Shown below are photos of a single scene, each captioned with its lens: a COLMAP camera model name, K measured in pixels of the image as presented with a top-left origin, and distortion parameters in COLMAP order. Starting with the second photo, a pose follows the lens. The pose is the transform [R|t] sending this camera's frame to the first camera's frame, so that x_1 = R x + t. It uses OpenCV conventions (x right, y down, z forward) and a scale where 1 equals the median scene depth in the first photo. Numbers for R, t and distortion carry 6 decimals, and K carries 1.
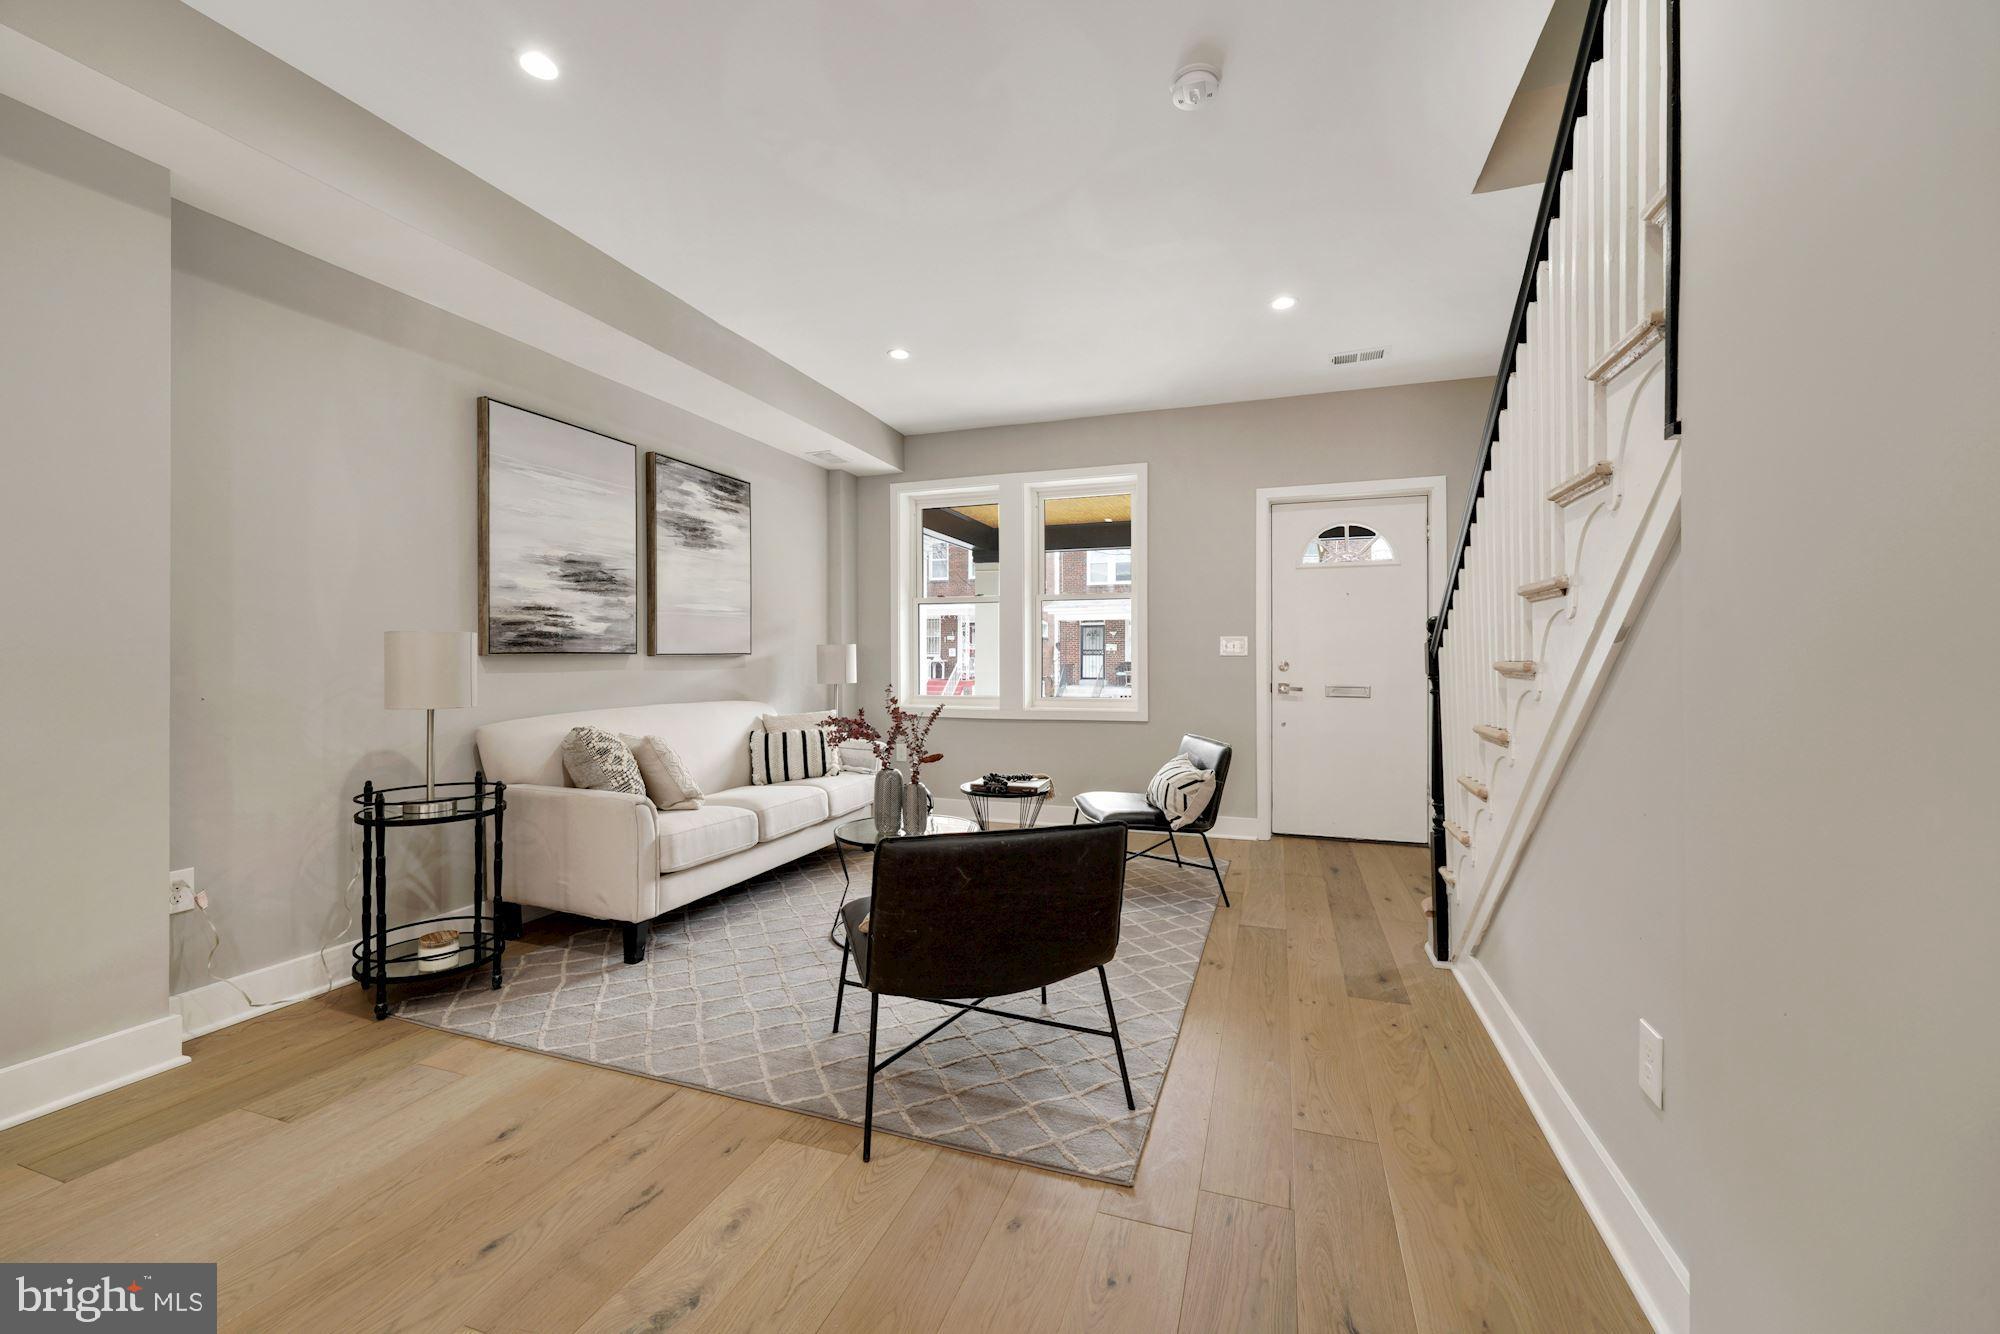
lens RADIAL K [[794.7, 0, 998.1], [0, 794.7, 658.5], [0, 0, 1]] dist [0.000968, 0.000418]
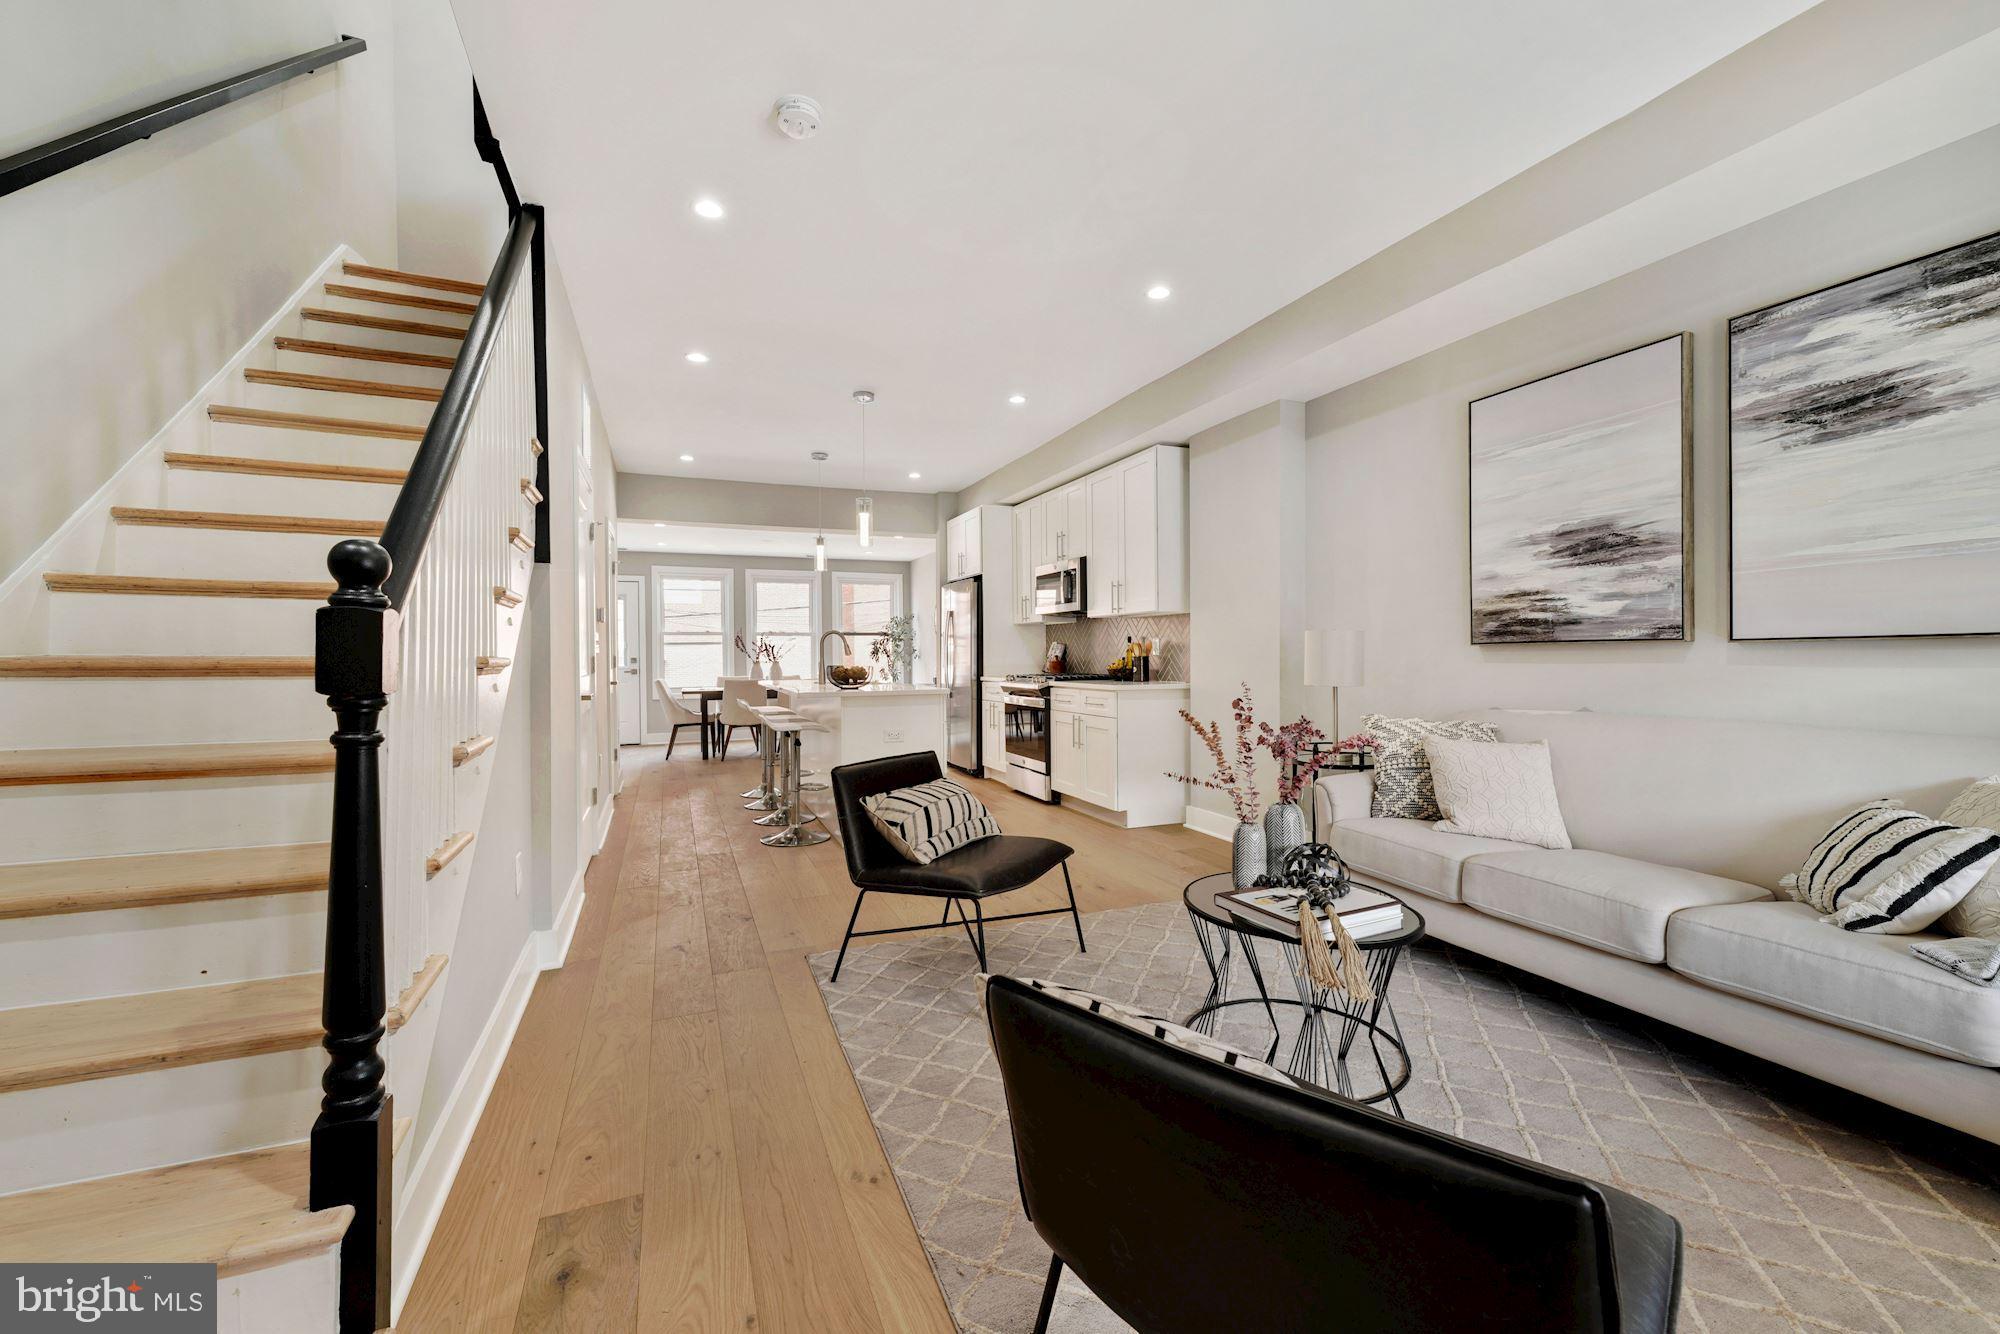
lens RADIAL K [[794.7, 0, 1002.7], [0, 794.7, 661.6], [0, 0, 1]] dist [0.000968, 0.000418]
pose [[-0.739913, 0.011691, -0.672601, 0.464433], [0.007085, 0.999929, 0.009586, 0.002283], [0.672666, 0.002327, -0.739943, 1.185739]]
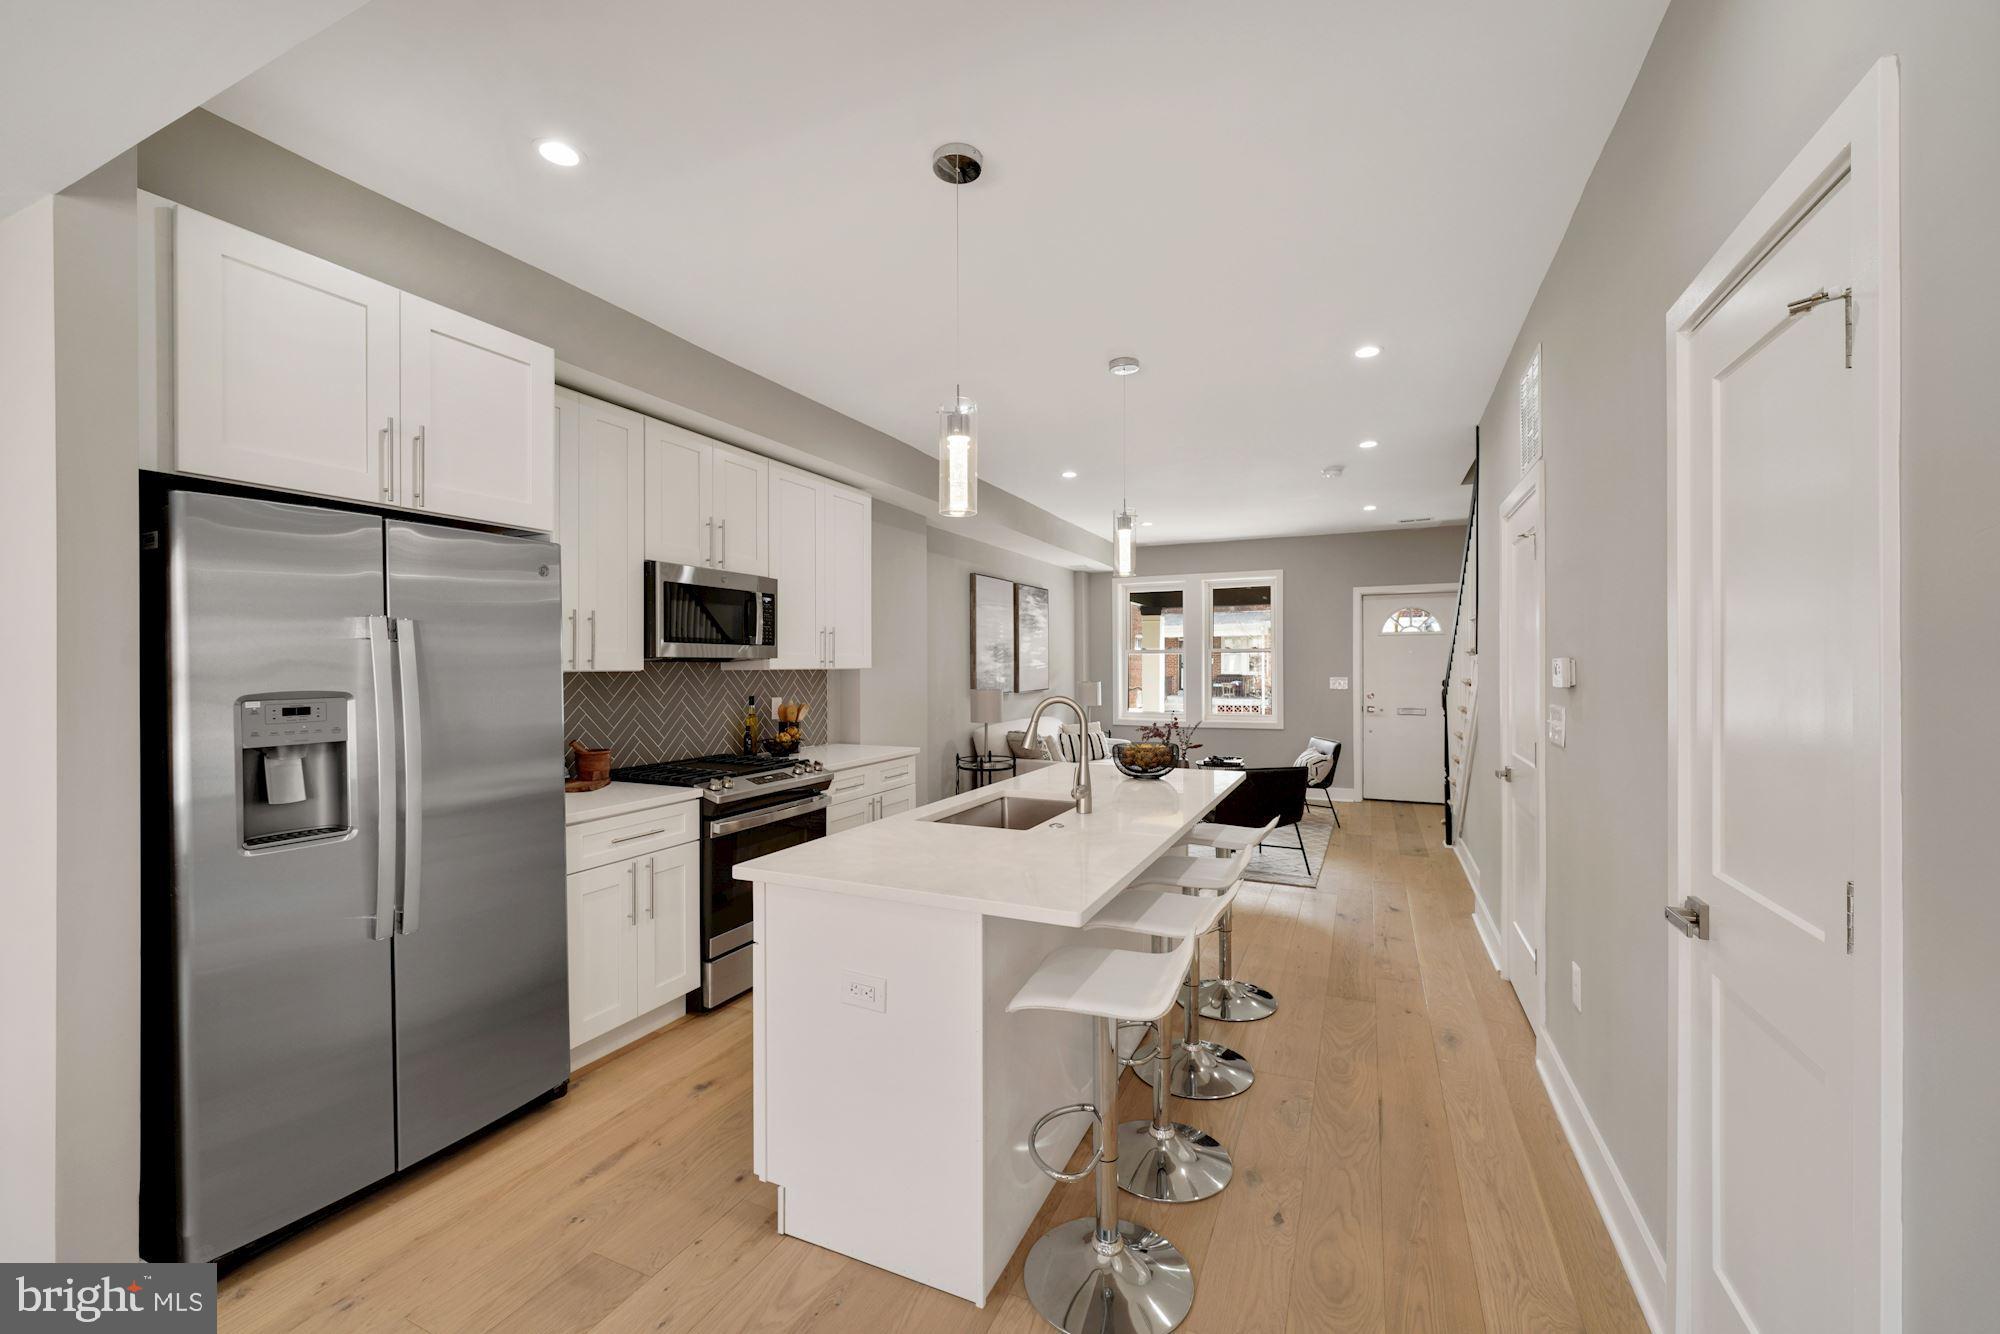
lens RADIAL K [[794.7, 0, 1005.5], [0, 794.7, 669.5], [0, 0, 1]] dist [0.000968, 0.000418]
pose [[0.996222, -0.002893, -0.086800, -0.333359], [0.003423, 0.999976, 0.005960, -0.076321], [0.086781, -0.006235, 0.996208, -0.938835]]
